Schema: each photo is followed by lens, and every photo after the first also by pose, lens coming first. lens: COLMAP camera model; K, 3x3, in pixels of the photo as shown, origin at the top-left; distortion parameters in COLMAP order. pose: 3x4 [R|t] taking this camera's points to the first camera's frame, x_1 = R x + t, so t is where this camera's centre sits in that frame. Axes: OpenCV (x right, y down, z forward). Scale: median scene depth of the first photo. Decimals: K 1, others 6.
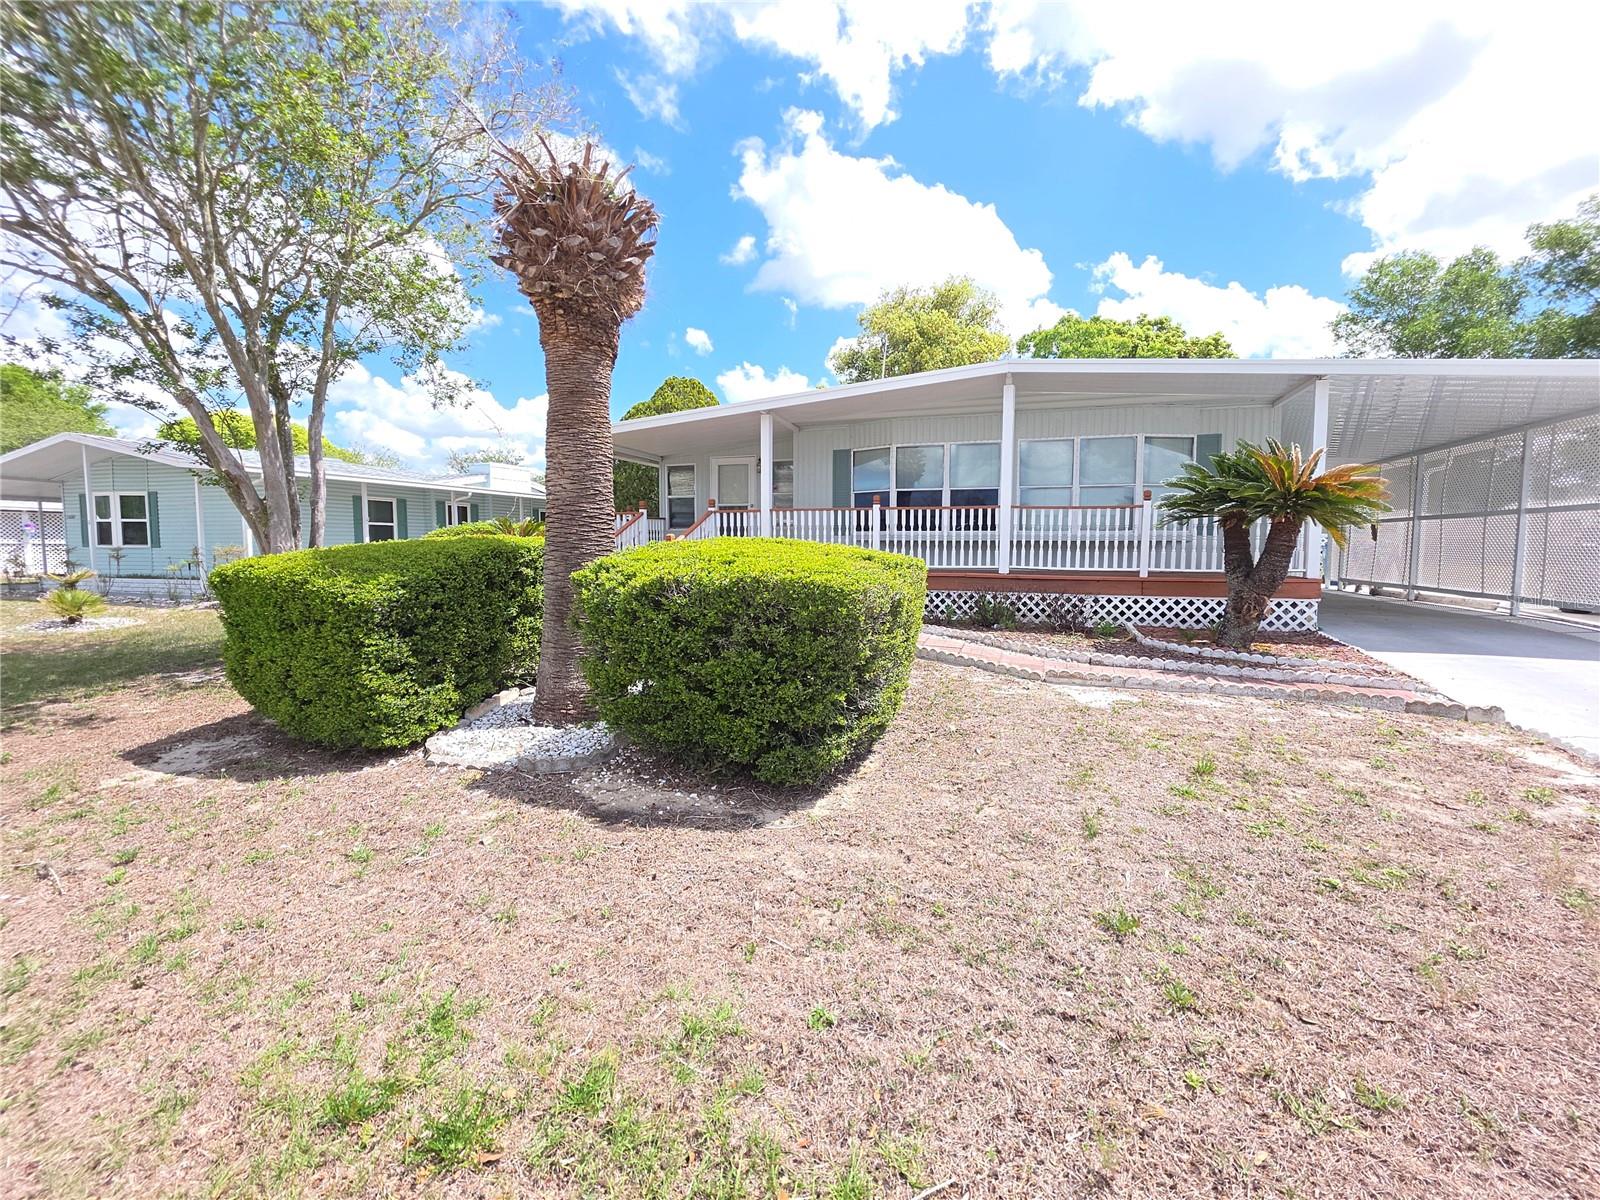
lens RADIAL K [[720.3, 0, 798.4], [0, 720.3, 600.4], [0, 0, 1]] dist [-0.000950, 0.000710]
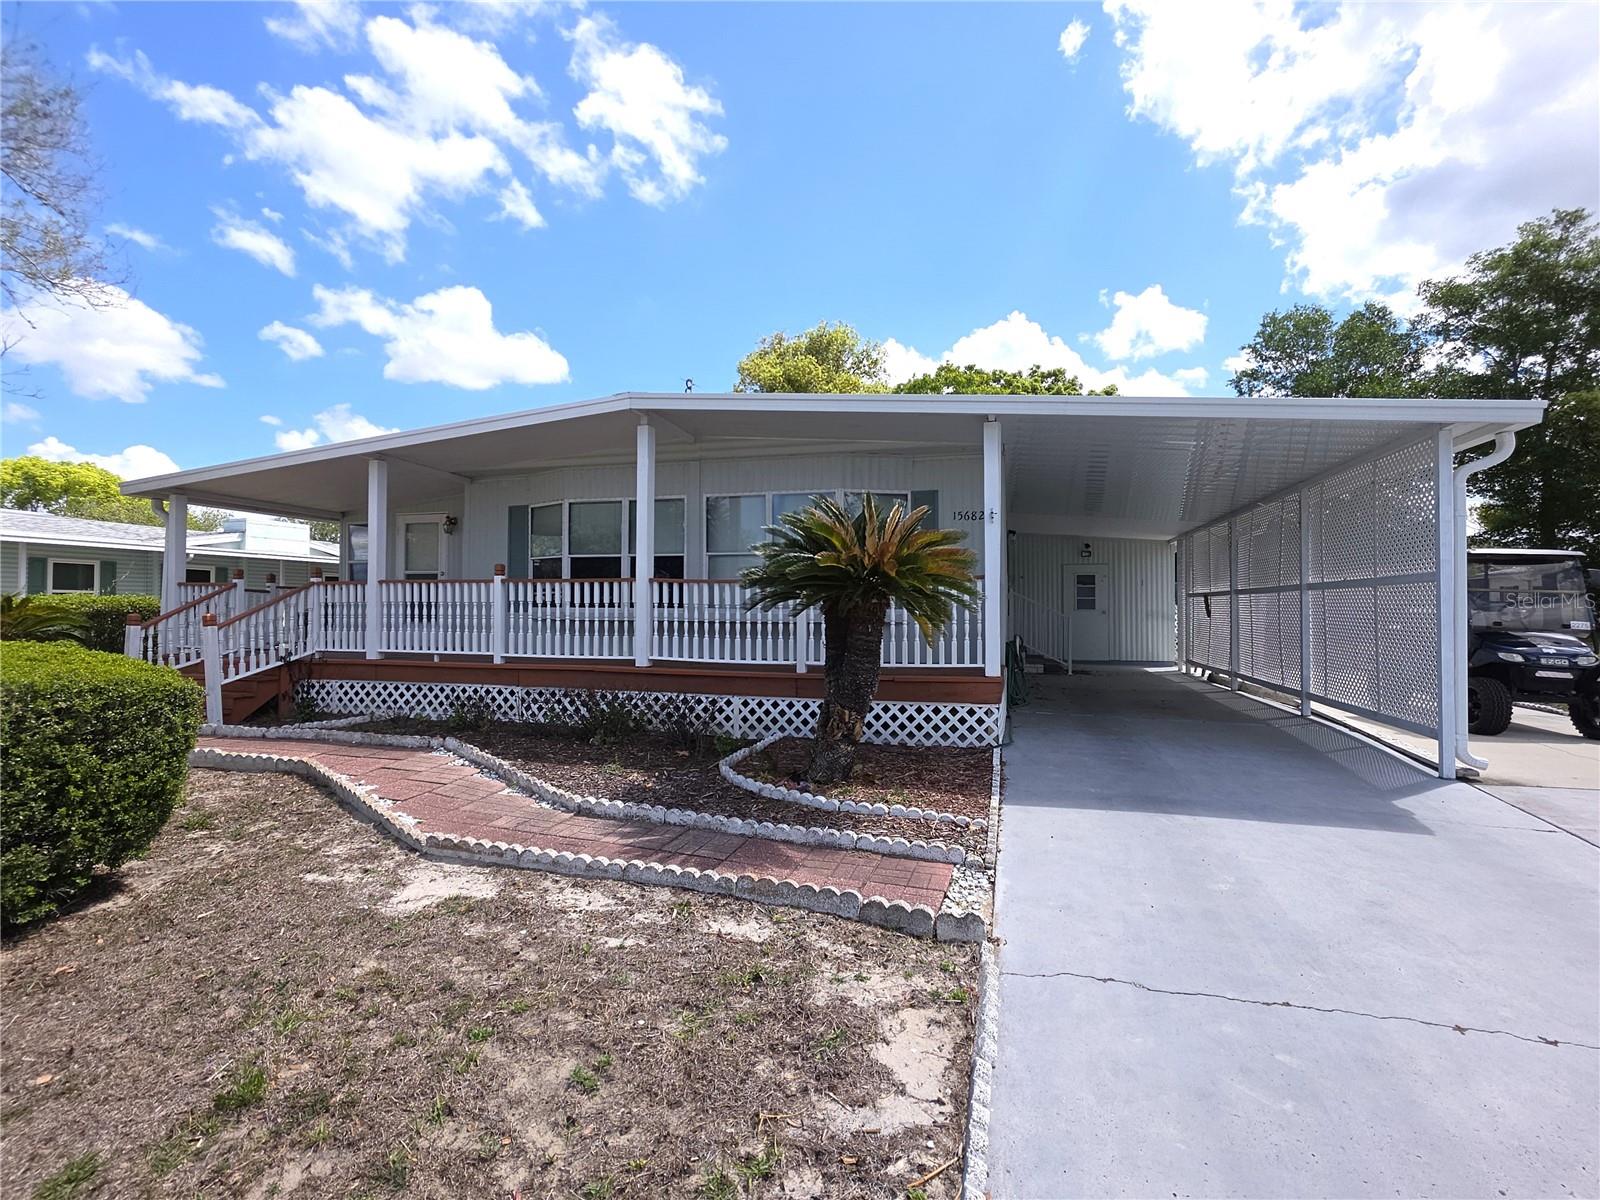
lens RADIAL K [[784.7, 0, 799.6], [0, 784.7, 596.9], [0, 0, 1]] dist [0.001500, -0.000874]
pose [[0.998416, 0.001966, 0.056230, 0.317098], [0.003335, 0.995564, -0.094026, -0.025247], [-0.056165, 0.094064, 0.993981, 0.124512]]
